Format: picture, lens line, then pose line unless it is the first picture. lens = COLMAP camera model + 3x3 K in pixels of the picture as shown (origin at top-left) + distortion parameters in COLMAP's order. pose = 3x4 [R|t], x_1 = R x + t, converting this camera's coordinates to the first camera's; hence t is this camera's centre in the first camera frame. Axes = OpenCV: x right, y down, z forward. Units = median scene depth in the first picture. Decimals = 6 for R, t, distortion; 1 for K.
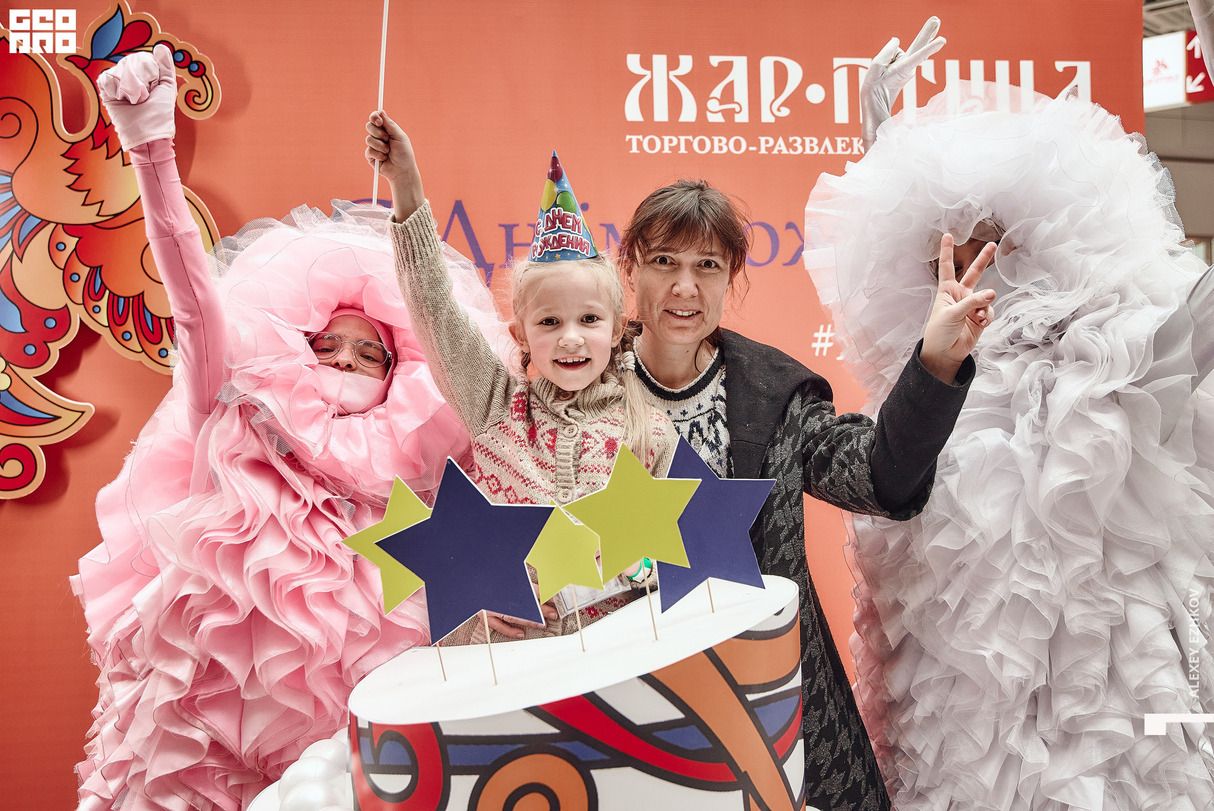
lens RADIAL K [[1443.2, 0, 646.4], [0, 1443.2, 384.2], [0, 0, 1]] dist [-0.016410, 0.131617]
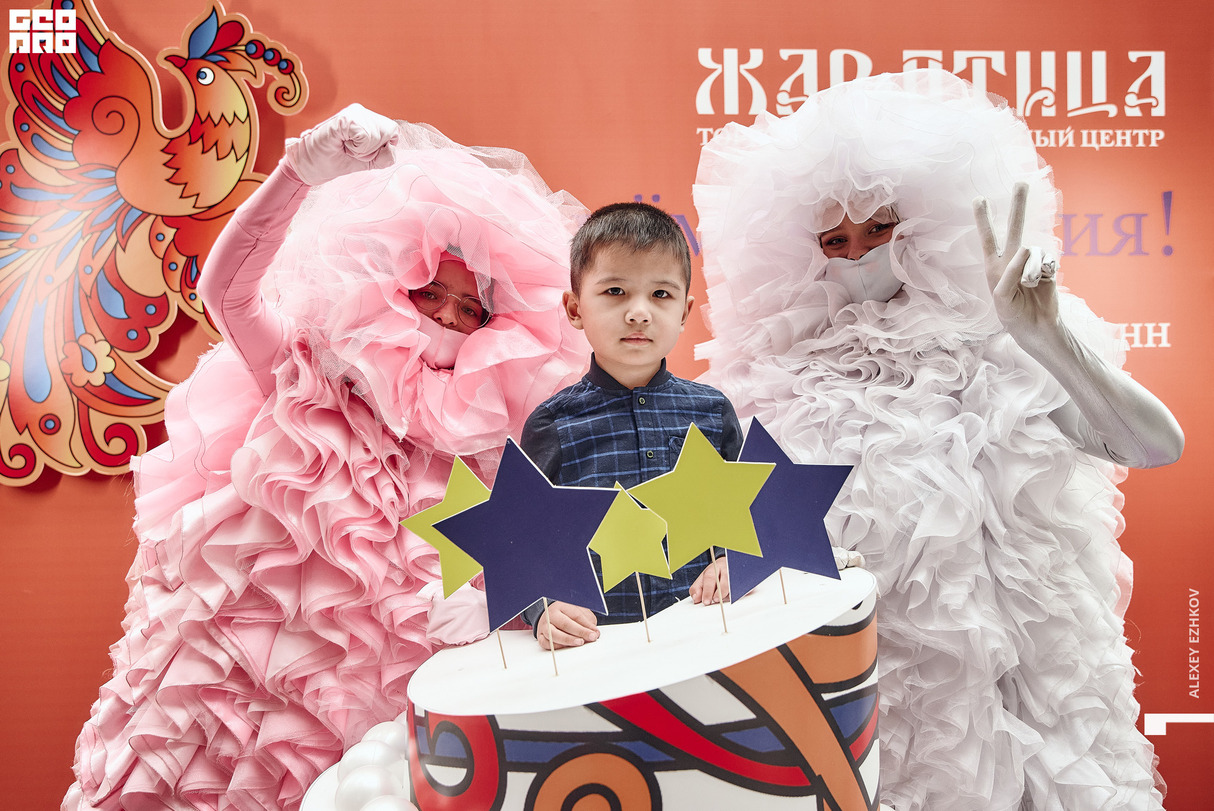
lens RADIAL K [[1271.6, 0, 606.6], [0, 1271.6, 416.1], [0, 0, 1]] dist [-0.030713, 0.075592]
pose [[0.996634, 0.010171, -0.081347, -0.002680], [-0.007988, 0.999600, 0.027114, 0.007888], [0.081591, -0.026373, 0.996317, 0.097989]]
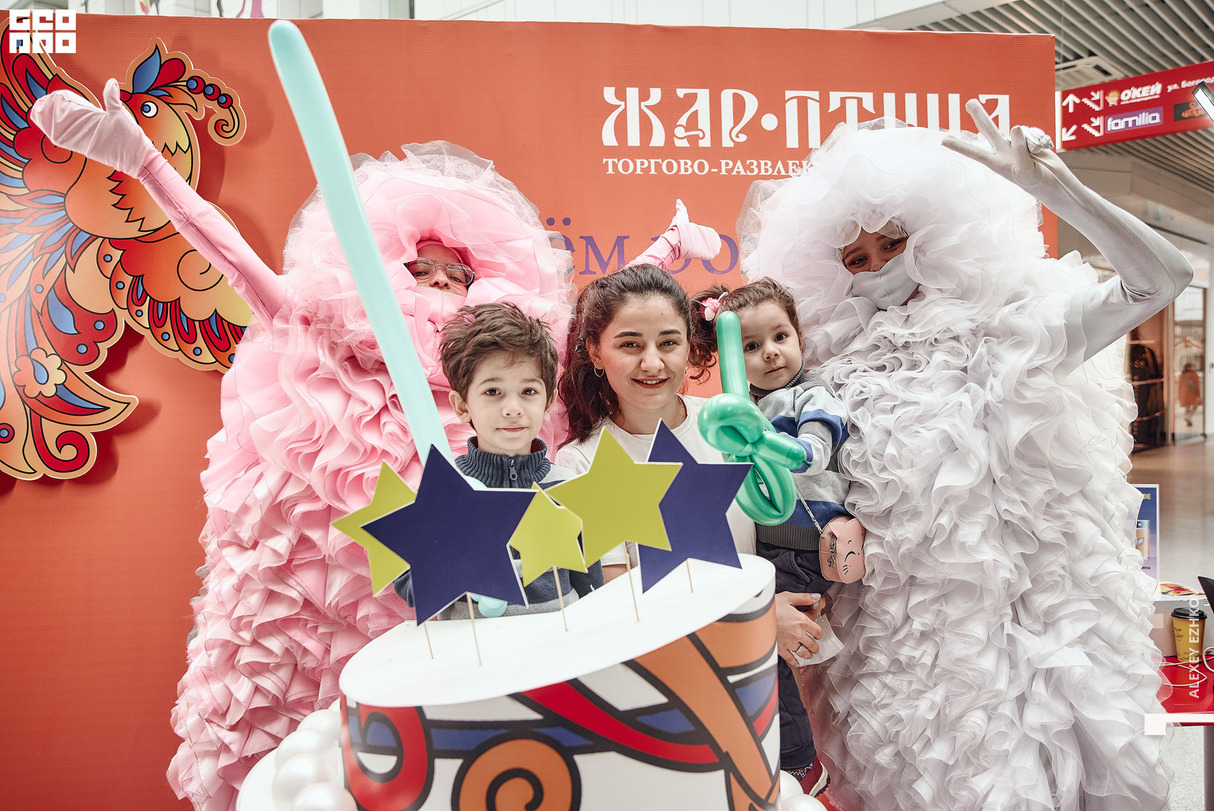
lens RADIAL K [[1114.9, 0, 605.2], [0, 1114.9, 412.3], [0, 0, 1]] dist [-0.055363, 0.086352]
pose [[0.999958, -0.002267, -0.008858, -0.005222], [0.002476, 0.999718, 0.023635, 0.006605], [0.008802, -0.023656, 0.999681, 0.127721]]
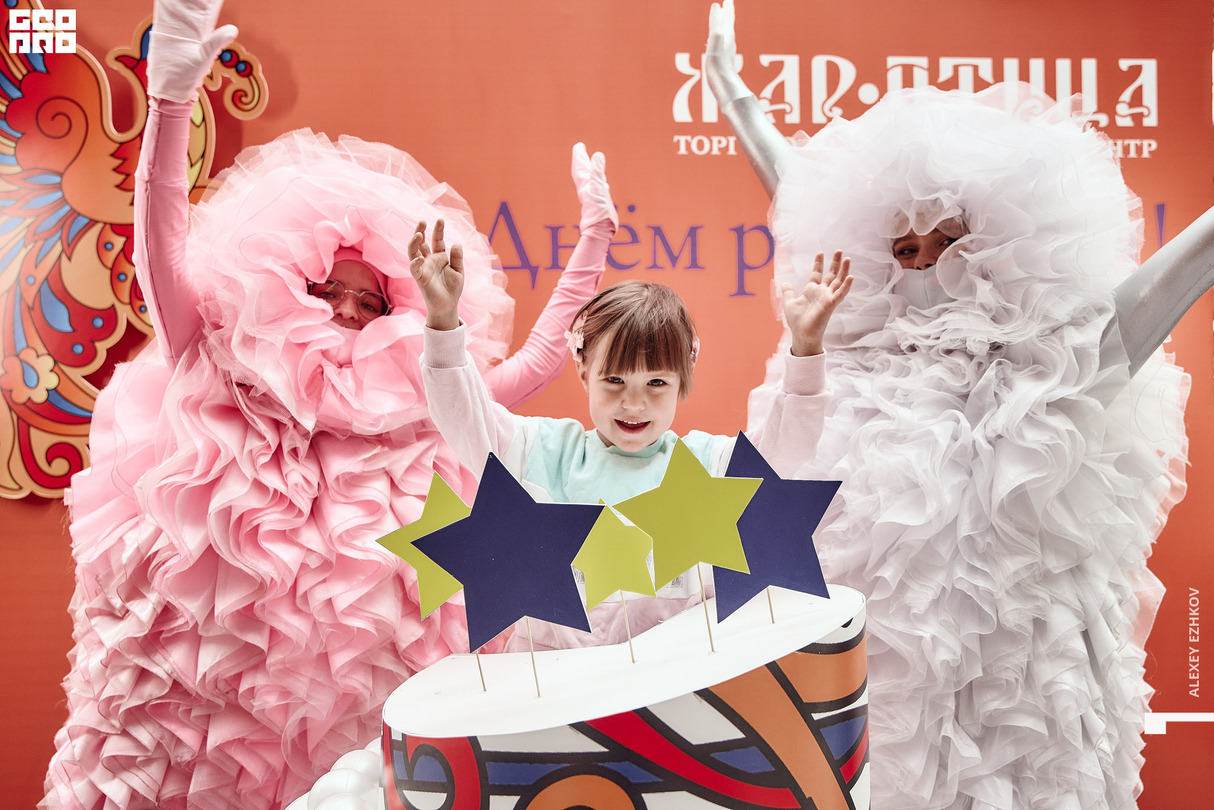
lens RADIAL K [[1366.0, 0, 607.0], [0, 1366.0, 405.0], [0, 0, 1]] dist [-0.009562, 0.089446]
pose [[0.998537, 0.009156, -0.053289, -0.008947], [-0.009198, 0.999958, -0.000548, 0.012065], [0.053282, 0.001037, 0.998579, 0.072593]]
